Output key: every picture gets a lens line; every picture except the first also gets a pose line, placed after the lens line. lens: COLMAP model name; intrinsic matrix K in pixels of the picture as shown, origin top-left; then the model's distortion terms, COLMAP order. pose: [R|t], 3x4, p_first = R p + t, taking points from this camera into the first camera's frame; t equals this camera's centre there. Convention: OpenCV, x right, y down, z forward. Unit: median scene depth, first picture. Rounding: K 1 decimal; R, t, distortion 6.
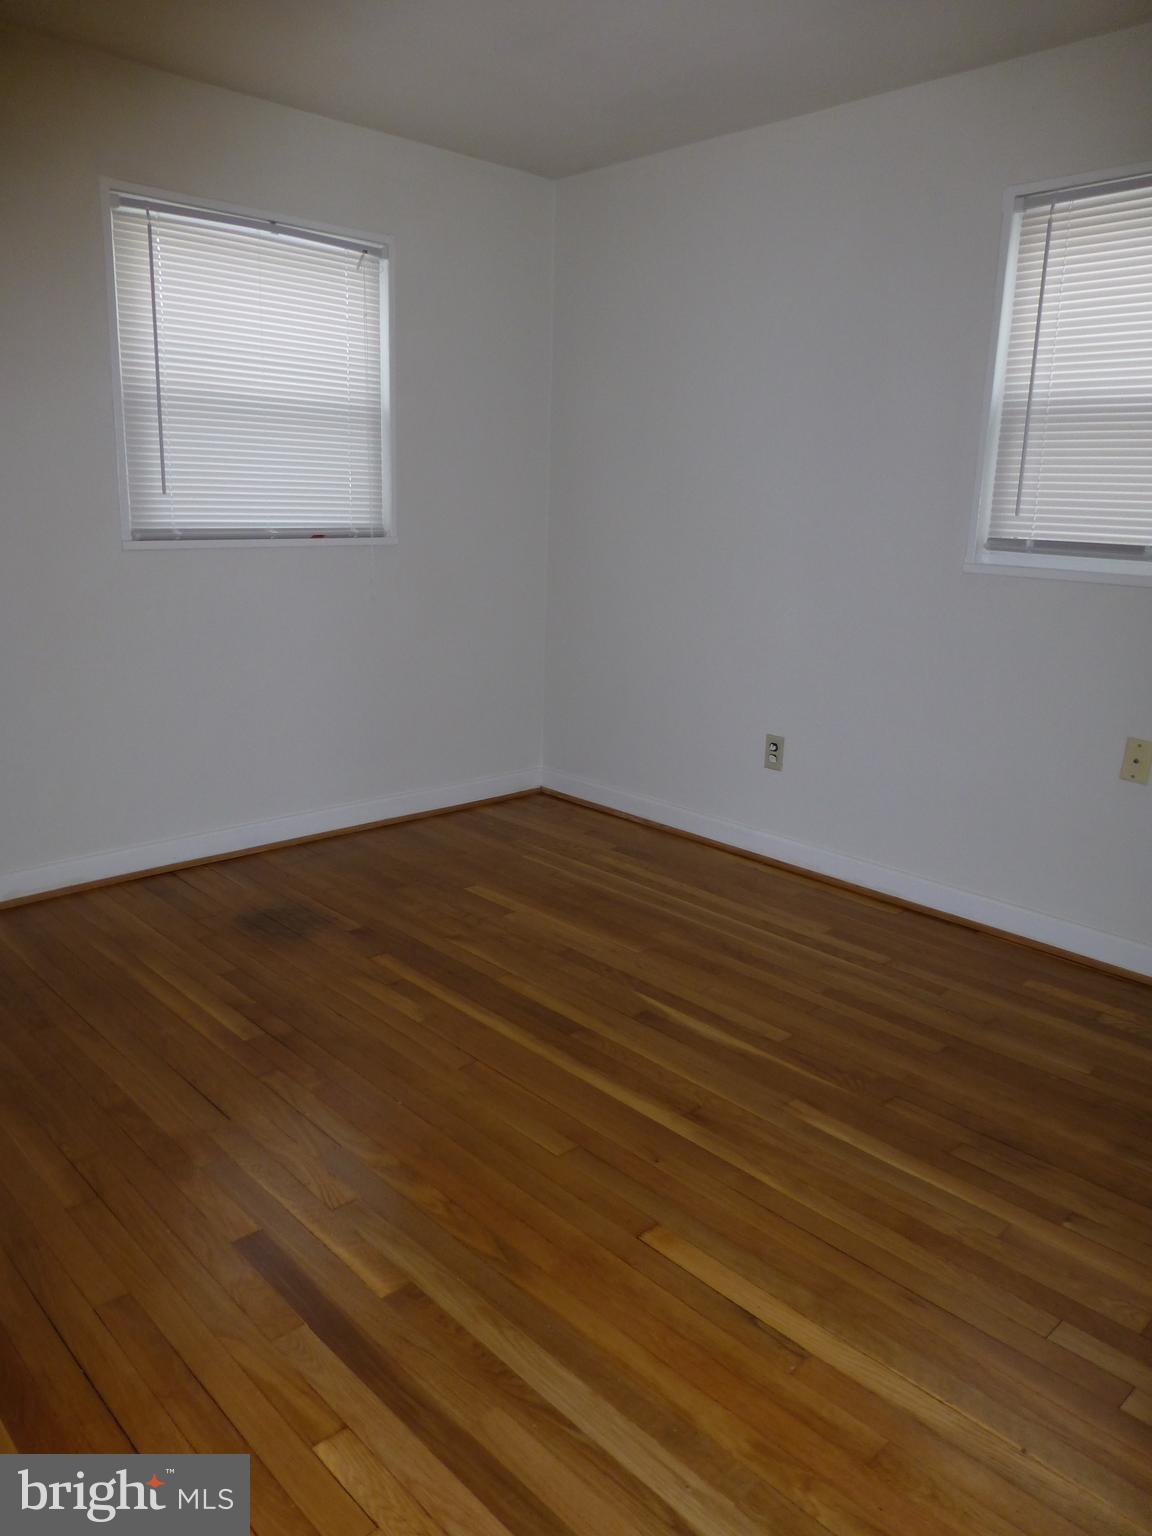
lens RADIAL K [[1101.5, 0, 576.0], [0, 1101.5, 768.0], [0, 0, 1]] dist [-0.029072, -0.009012]
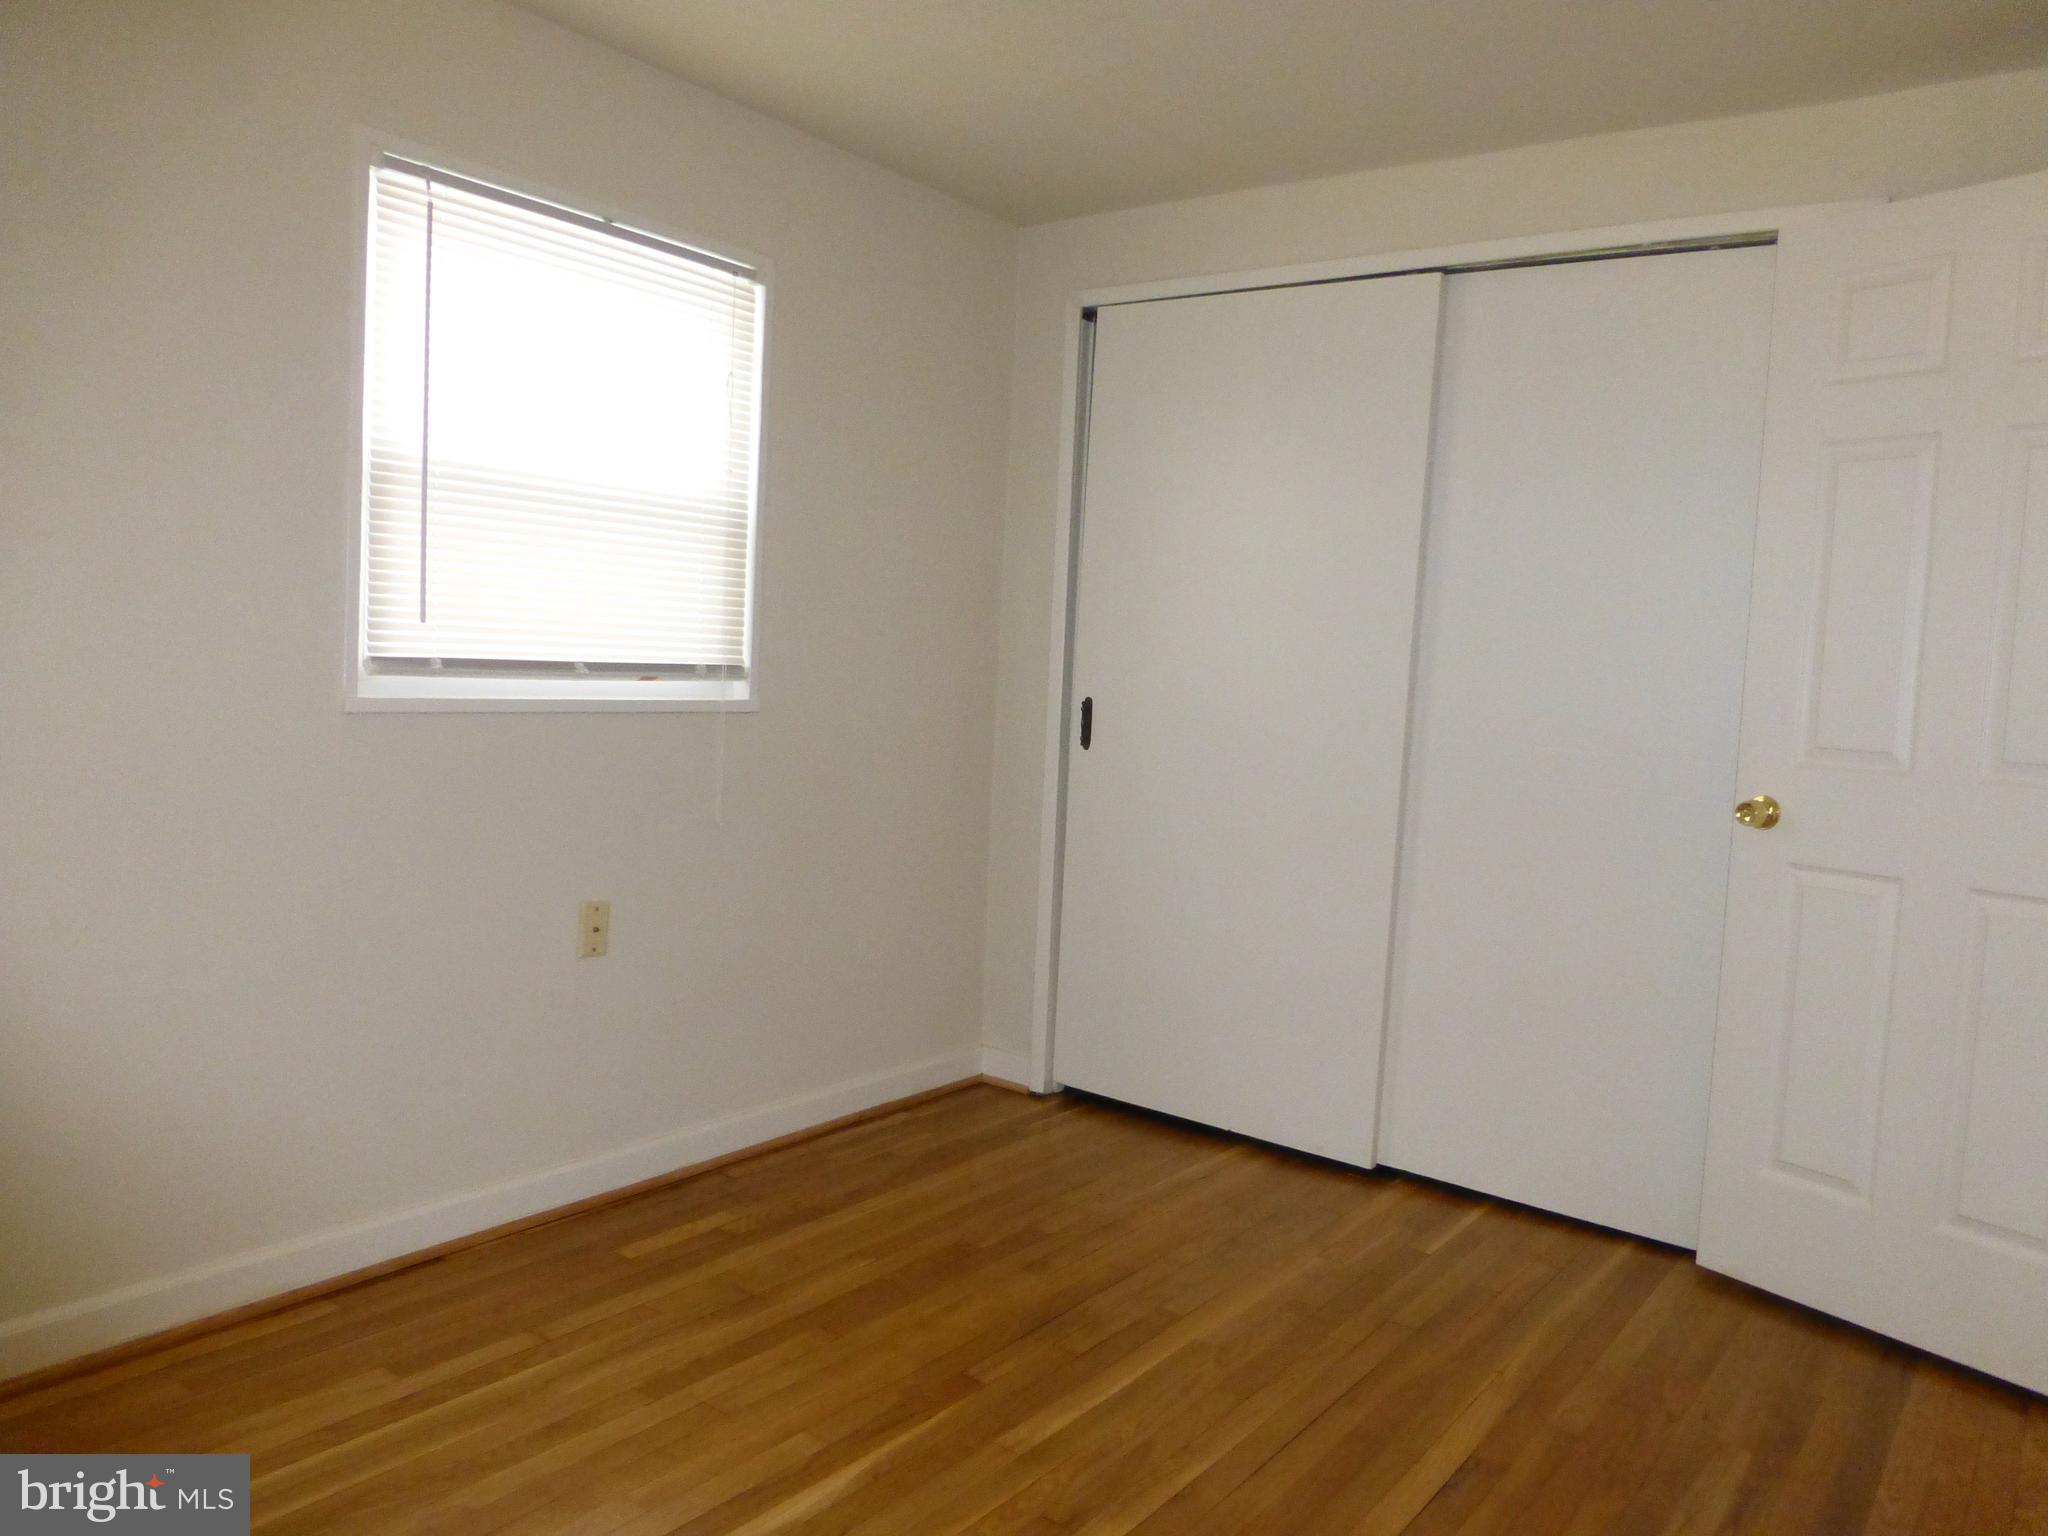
lens RADIAL K [[1468.7, 0, 1030.7], [0, 1468.7, 767.2], [0, 0, 1]] dist [-0.029072, -0.009012]
pose [[-0.163405, -0.112512, 0.980122, -0.571369], [0.191900, 0.970875, 0.143444, -0.215342], [-0.967715, 0.211525, -0.137055, 0.834761]]
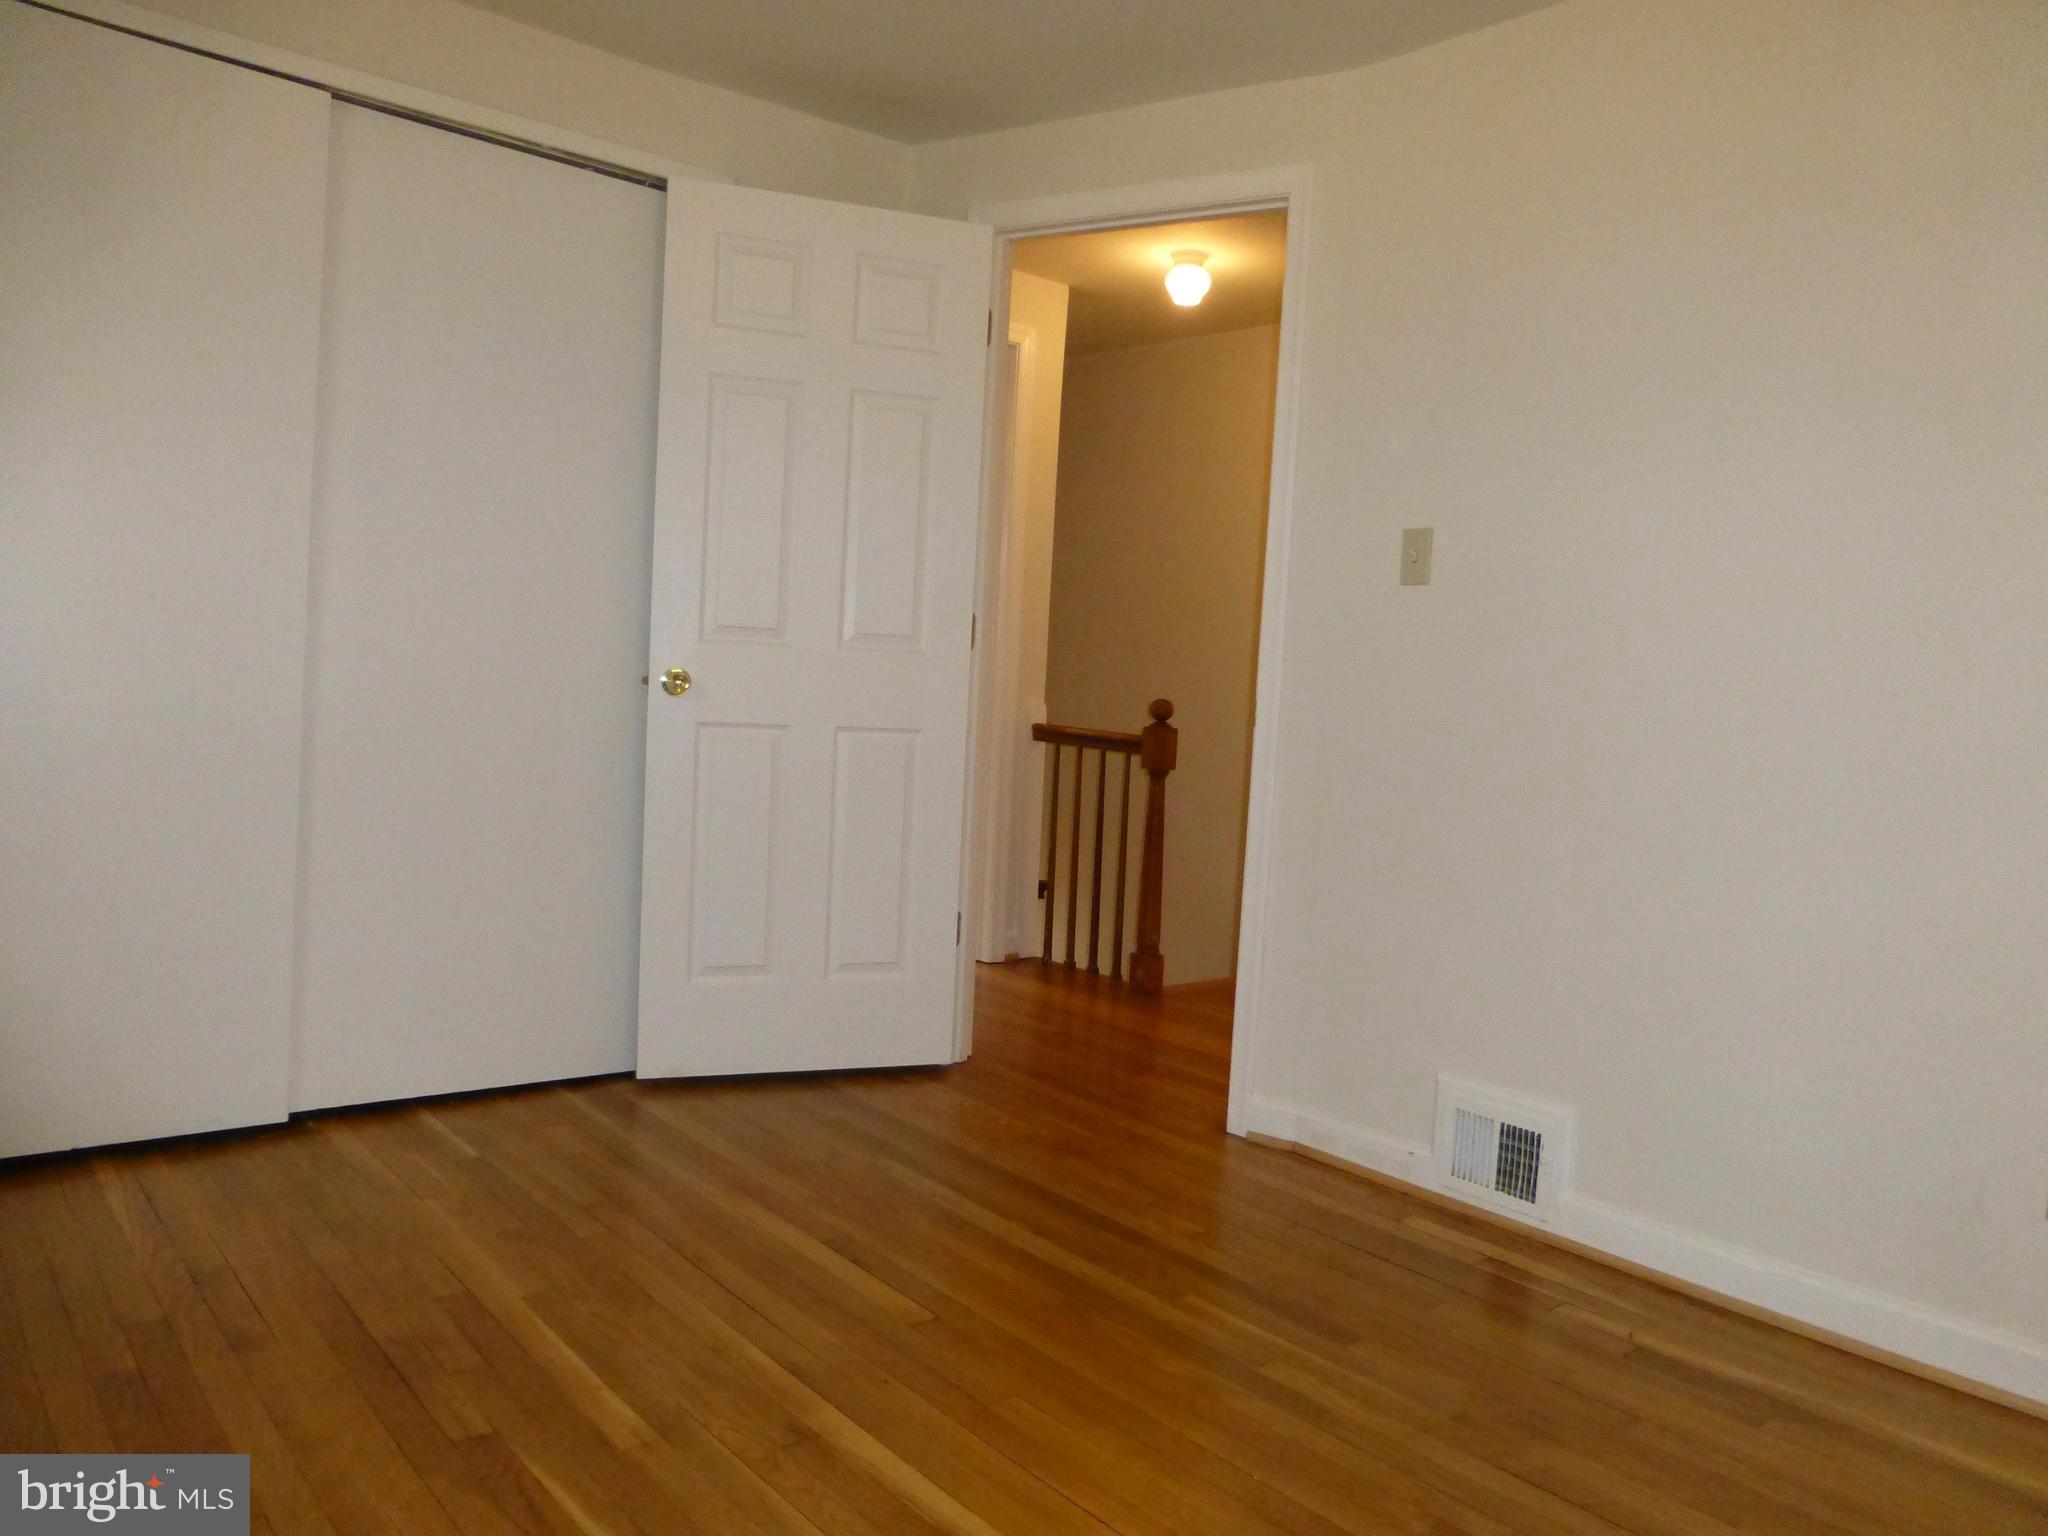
lens RADIAL K [[1473.7, 0, 1028.7], [0, 1473.7, 770.5], [0, 0, 1]] dist [-0.013691, -0.022635]
pose [[-0.994628, -0.085953, 0.057676, -0.034648], [-0.063544, 0.946873, 0.315268, -0.272802], [-0.081710, 0.309909, -0.947248, 1.349374]]
